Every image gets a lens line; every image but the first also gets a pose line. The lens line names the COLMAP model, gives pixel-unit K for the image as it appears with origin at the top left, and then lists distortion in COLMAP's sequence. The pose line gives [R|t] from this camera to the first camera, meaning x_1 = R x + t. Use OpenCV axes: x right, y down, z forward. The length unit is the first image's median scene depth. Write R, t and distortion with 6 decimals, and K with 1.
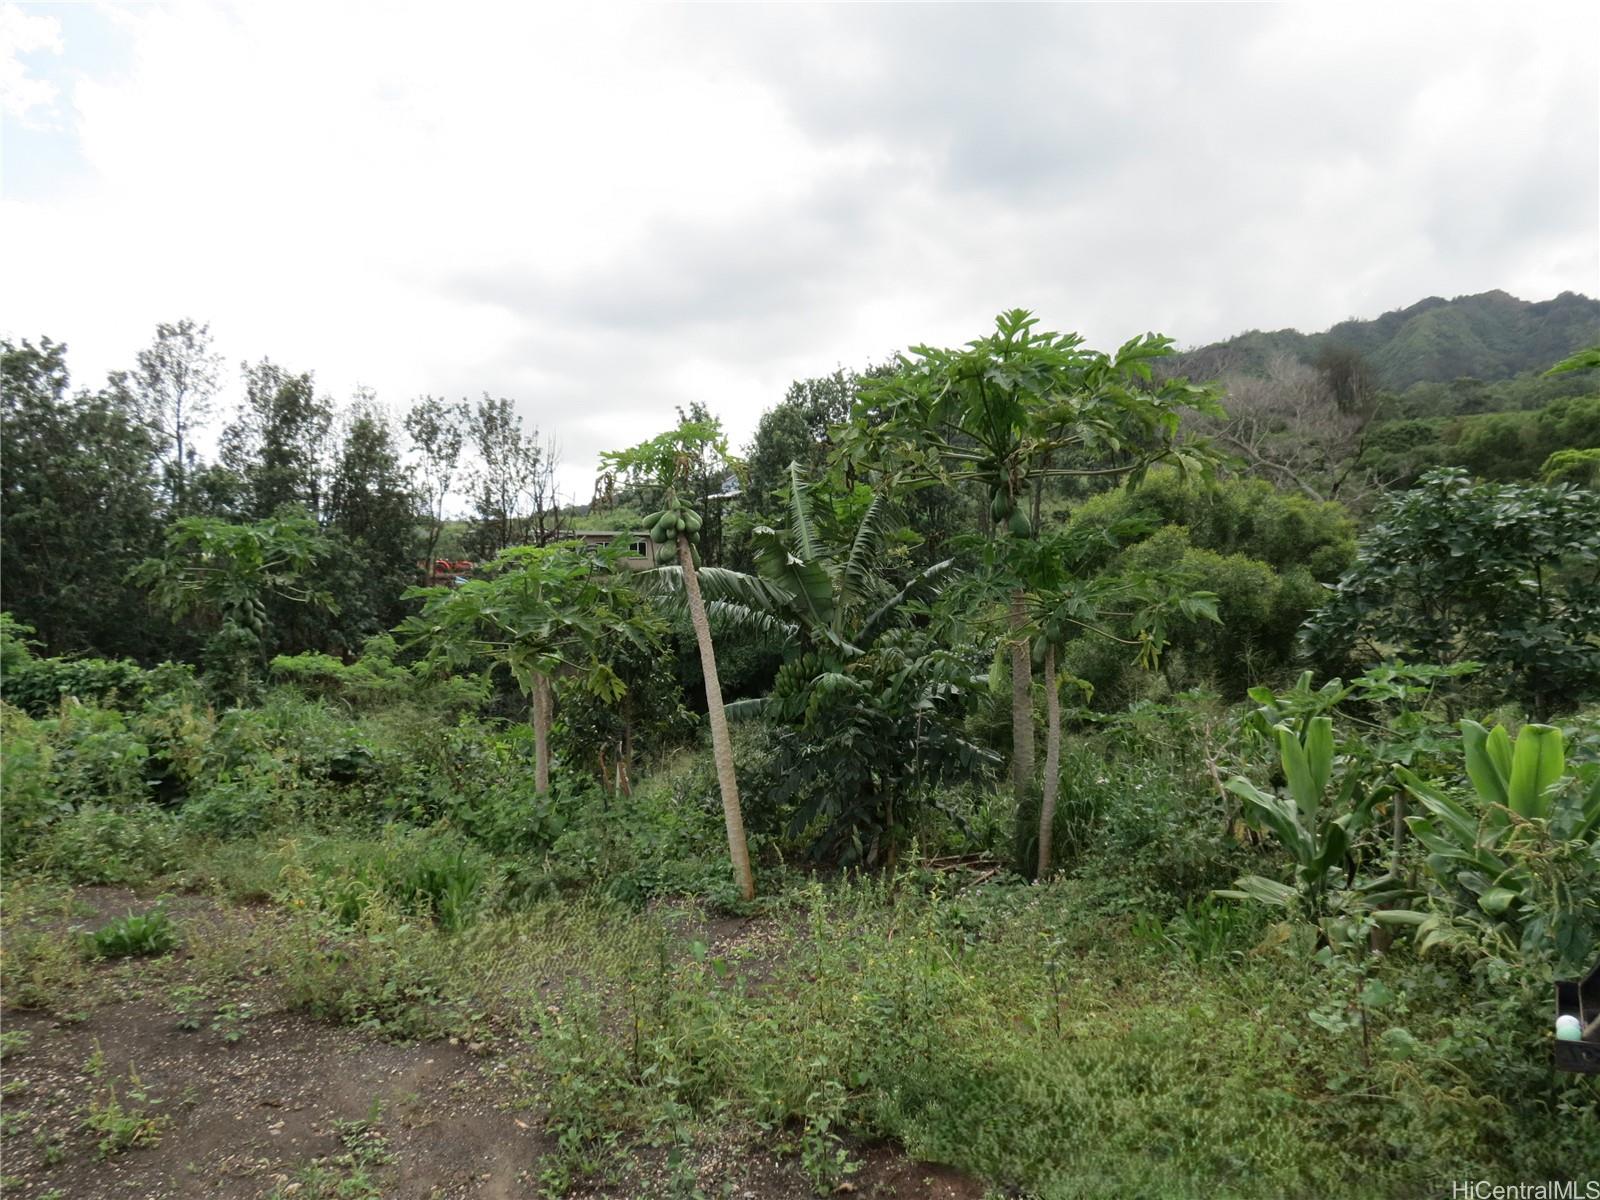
lens RADIAL K [[1154.1, 0, 800.0], [0, 1154.1, 600.0], [0, 0, 1]] dist [-0.039014, 0.046619]
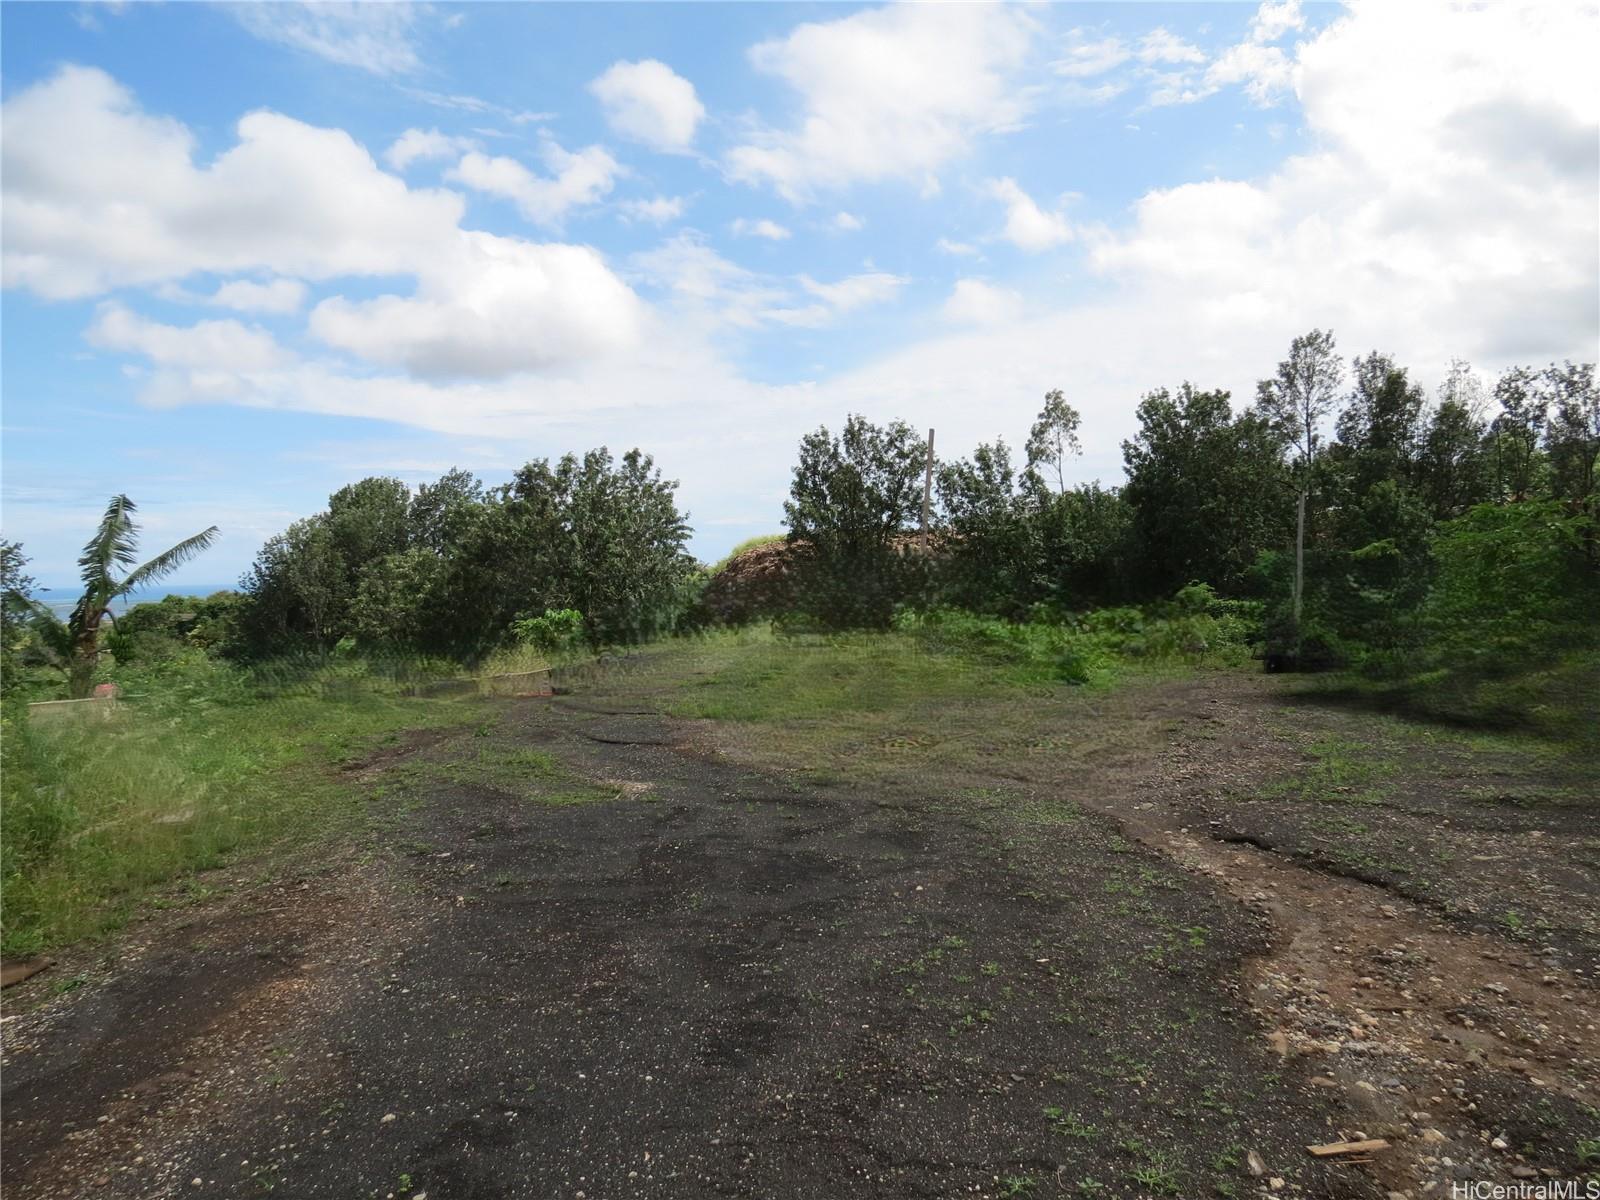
lens RADIAL K [[1152.6, 0, 800.0], [0, 1152.6, 600.0], [0, 0, 1]] dist [-0.009144, -0.004332]
pose [[0.595804, 0.024609, -0.802753, 1.060476], [0.025784, 0.998429, 0.049745, -0.122983], [0.802716, -0.050337, 0.594234, -1.599810]]
